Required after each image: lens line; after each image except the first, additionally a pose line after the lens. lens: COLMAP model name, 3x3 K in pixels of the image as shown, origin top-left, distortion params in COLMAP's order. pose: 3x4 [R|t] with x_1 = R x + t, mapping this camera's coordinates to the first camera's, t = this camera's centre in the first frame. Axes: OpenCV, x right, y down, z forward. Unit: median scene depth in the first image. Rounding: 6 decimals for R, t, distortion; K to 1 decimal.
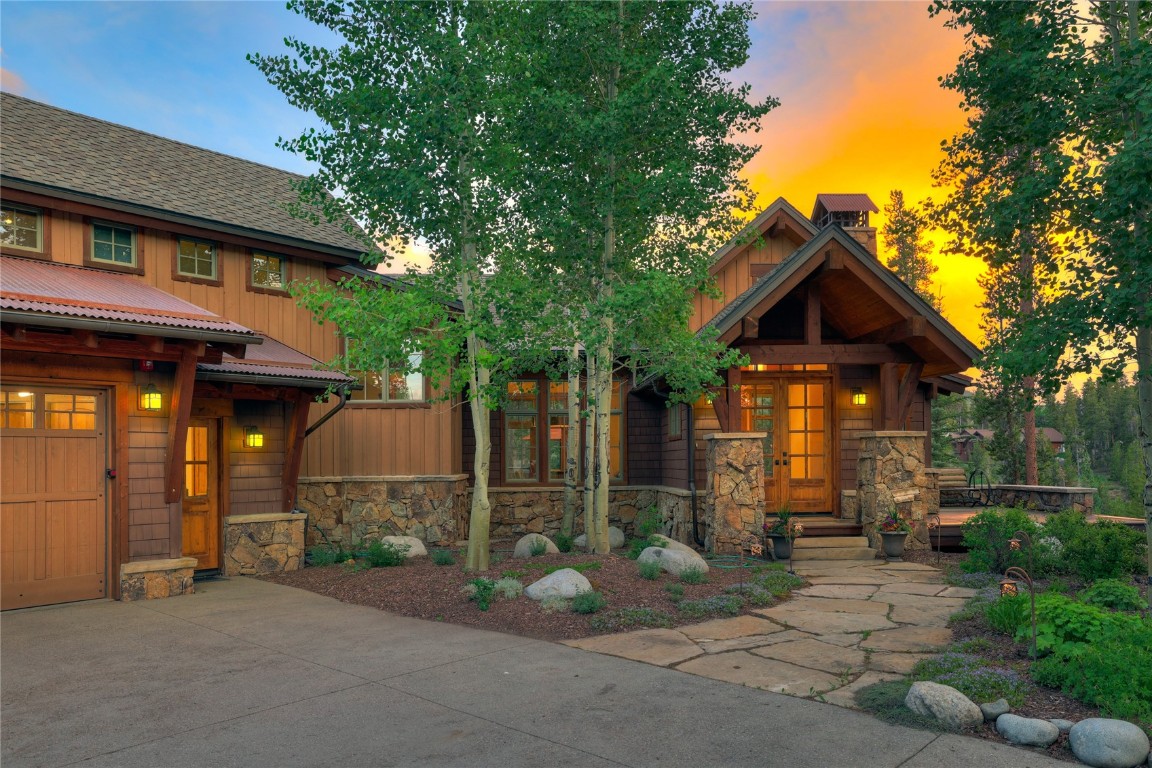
lens RADIAL K [[810.4, 0, 578.6], [0, 810.4, 426.3], [0, 0, 1]] dist [0.016871, 0.019308]
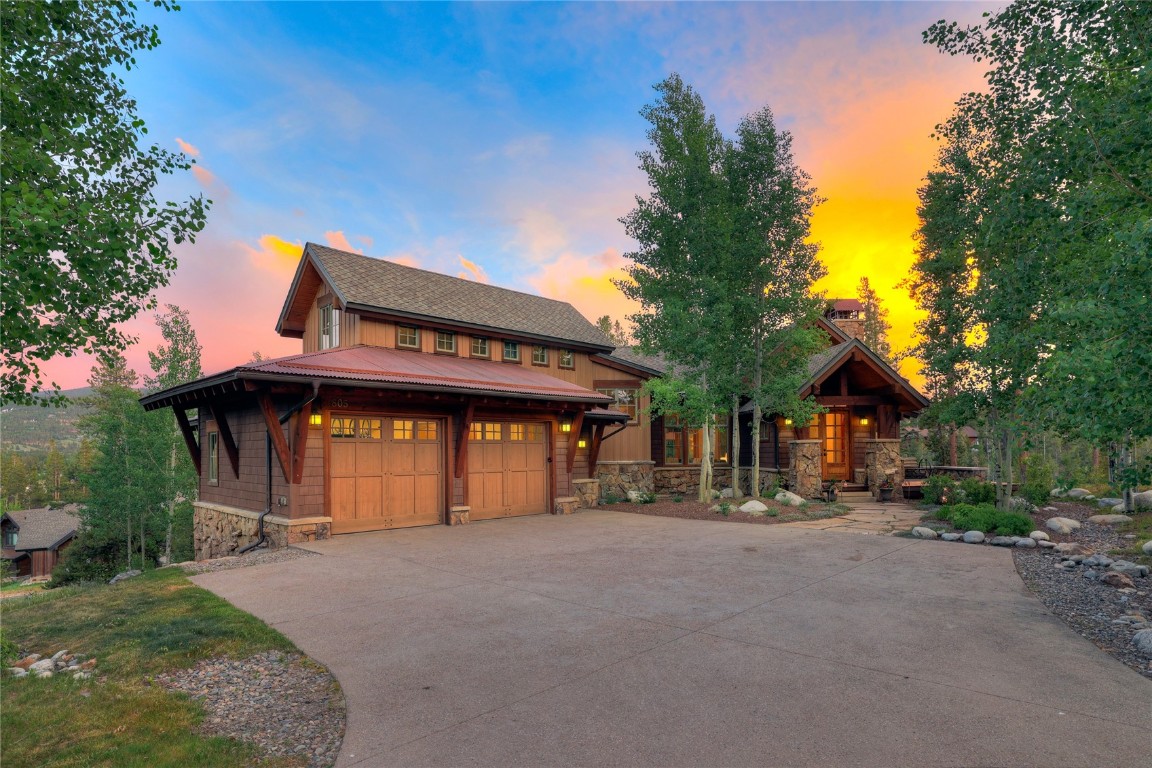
lens RADIAL K [[612.8, 0, 597.0], [0, 612.8, 417.1], [0, 0, 1]] dist [-0.002847, -0.000322]
pose [[0.999785, -0.000219, -0.020756, -0.301238], [-0.000036, 0.999924, -0.012292, -0.030390], [0.020757, 0.012290, 0.999709, -0.547110]]
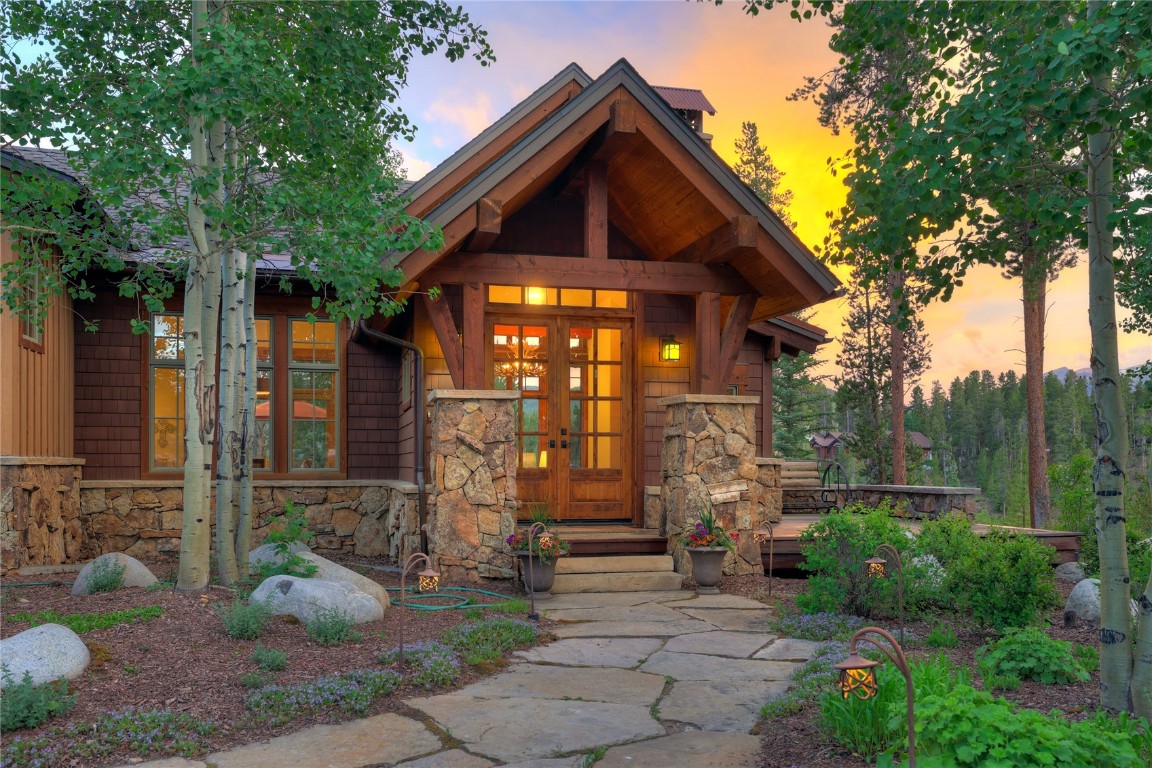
lens RADIAL K [[986.6, 0, 568.9], [0, 986.6, 390.9], [0, 0, 1]] dist [0.027251, 0.002166]
pose [[0.982599, 0.027958, 0.183623, 0.126800], [-0.022429, 0.999232, -0.032120, 0.031554], [-0.184380, 0.027442, 0.982472, 0.234357]]
